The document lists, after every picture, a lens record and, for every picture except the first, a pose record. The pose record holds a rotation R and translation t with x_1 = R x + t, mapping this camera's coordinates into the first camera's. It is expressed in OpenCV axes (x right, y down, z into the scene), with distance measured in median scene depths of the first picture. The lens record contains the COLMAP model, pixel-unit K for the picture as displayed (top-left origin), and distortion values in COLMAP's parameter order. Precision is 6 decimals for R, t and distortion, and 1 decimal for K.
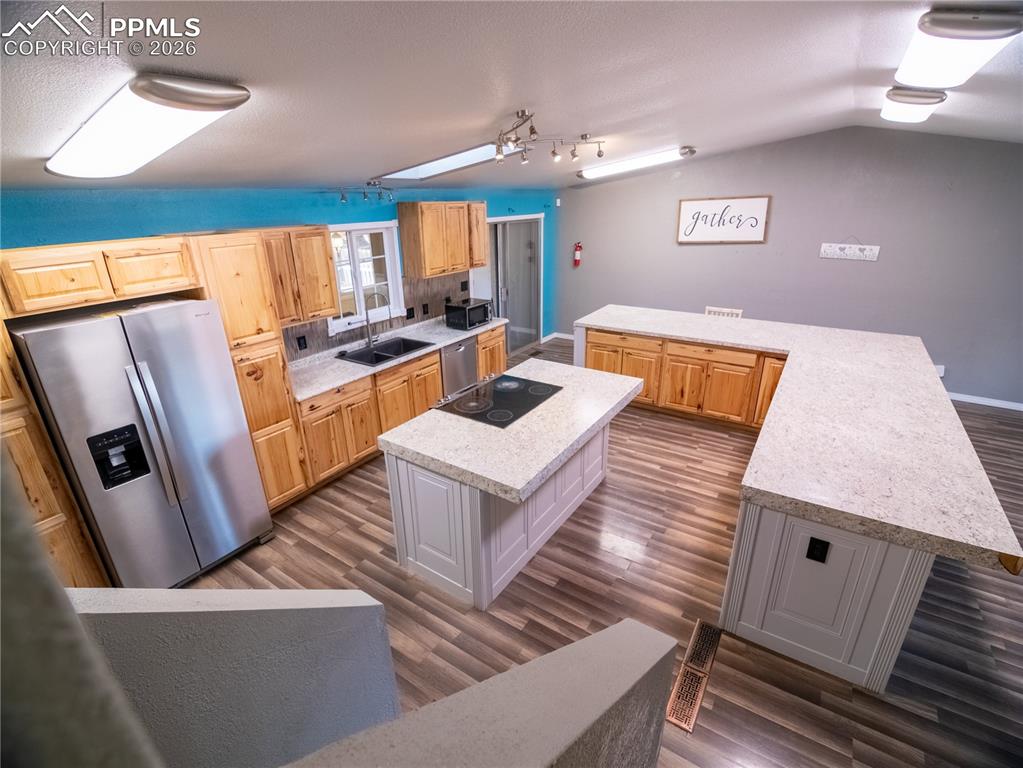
lens RADIAL K [[476.8, 0, 512.3], [0, 476.8, 380.7], [0, 0, 1]] dist [-0.012060, -0.007151]
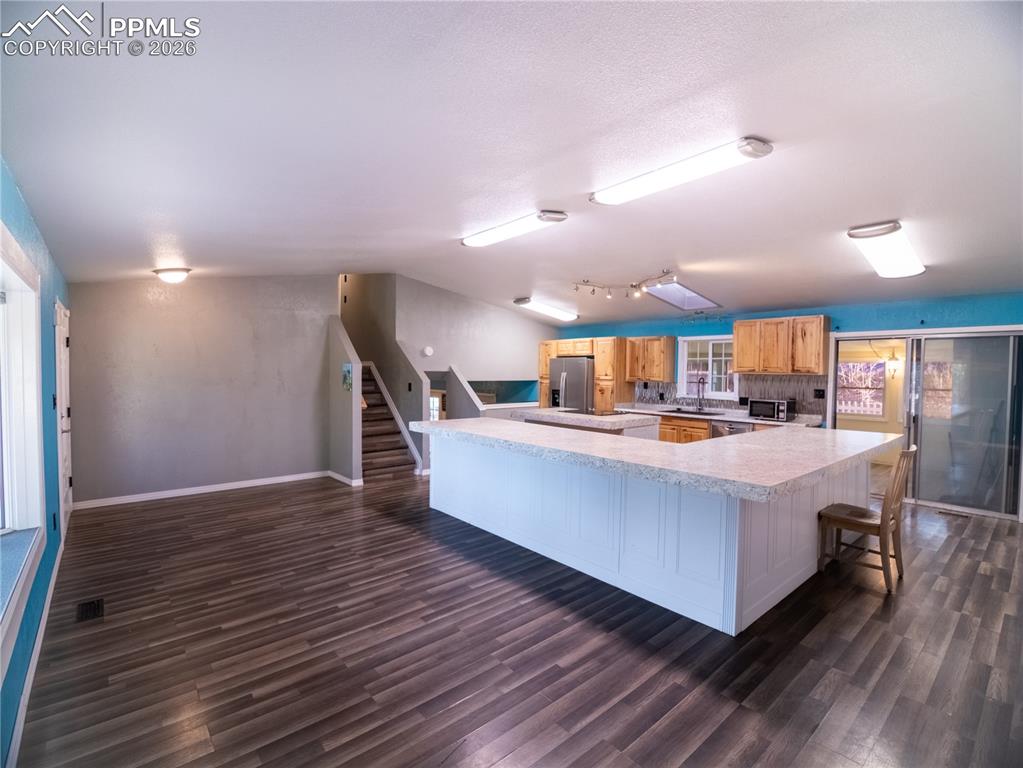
lens RADIAL K [[476.8, 0, 509.1], [0, 476.8, 386.9], [0, 0, 1]] dist [-0.012060, -0.007151]
pose [[-0.279146, 0.047659, -0.959065, 1.812913], [-0.349174, 0.925358, 0.147615, -0.214852], [0.894514, 0.376087, -0.241669, 1.062834]]
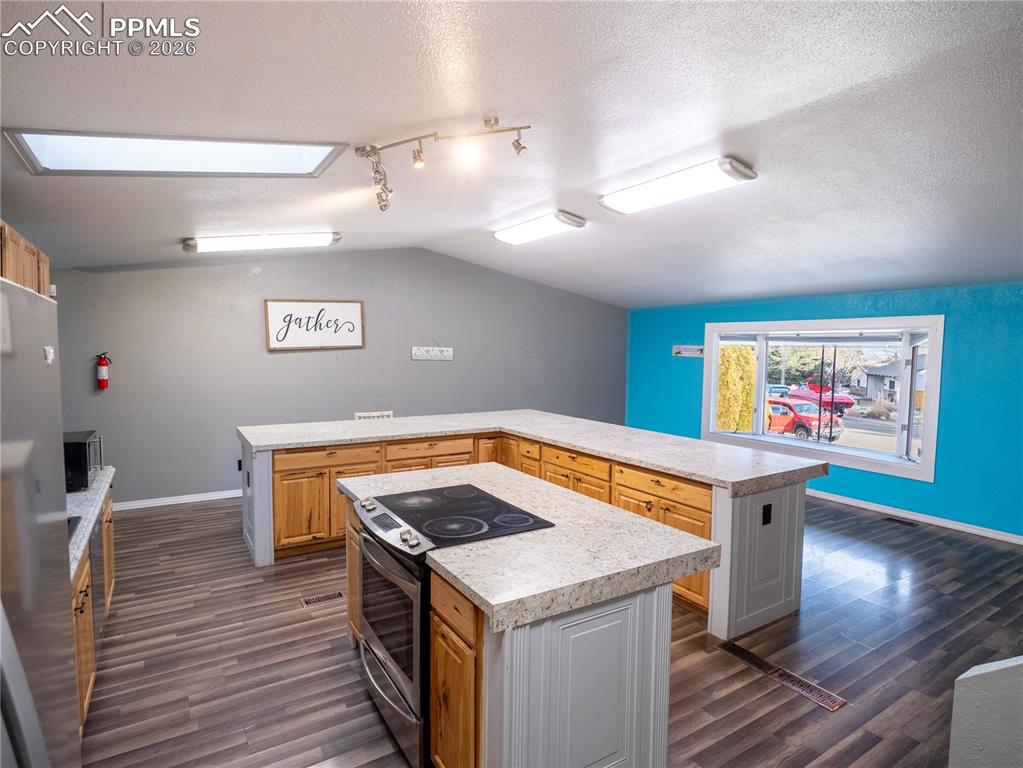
lens RADIAL K [[550.6, 0, 508.9], [0, 550.6, 382.6], [0, 0, 1]] dist [-0.016478, 0.002273]
pose [[0.416735, -0.033818, 0.908399, -0.616151], [0.308307, 0.945335, -0.106245, -0.024512], [-0.855148, 0.324342, 0.404381, 0.547848]]
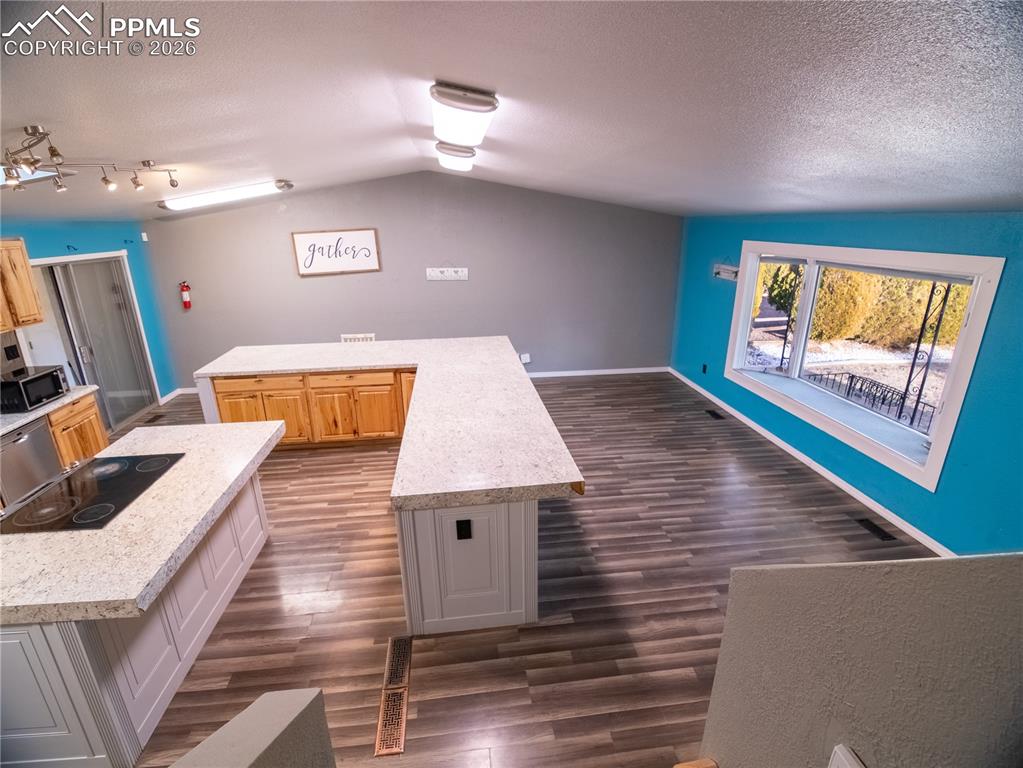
lens RADIAL K [[476.8, 0, 508.5], [0, 476.8, 380.6], [0, 0, 1]] dist [-0.012060, -0.007151]
pose [[0.761913, -0.192479, 0.618418, 0.048481], [0.229258, 0.973151, 0.020434, 0.002691], [-0.605747, 0.126208, 0.785584, -0.017197]]
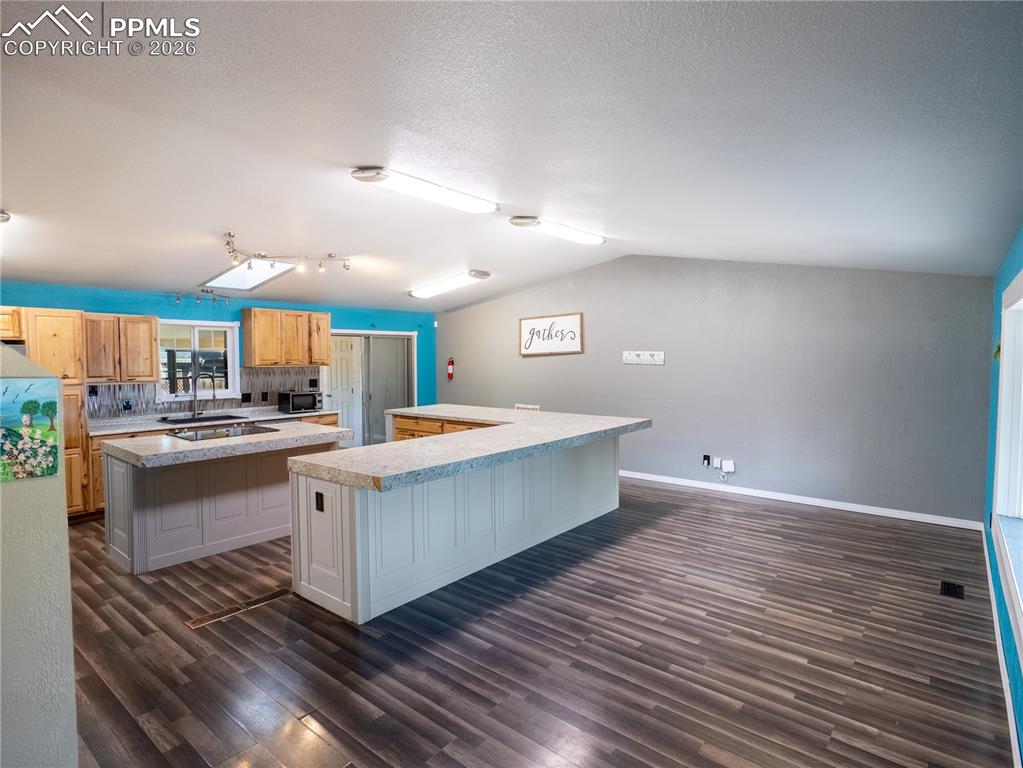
lens RADIAL K [[550.6, 0, 510.0], [0, 550.6, 382.8], [0, 0, 1]] dist [-0.016478, 0.002273]
pose [[0.994850, 0.020882, -0.099188, 0.841257], [-0.050591, 0.950245, -0.307369, 0.306857], [0.087835, 0.310804, 0.946407, -0.357753]]
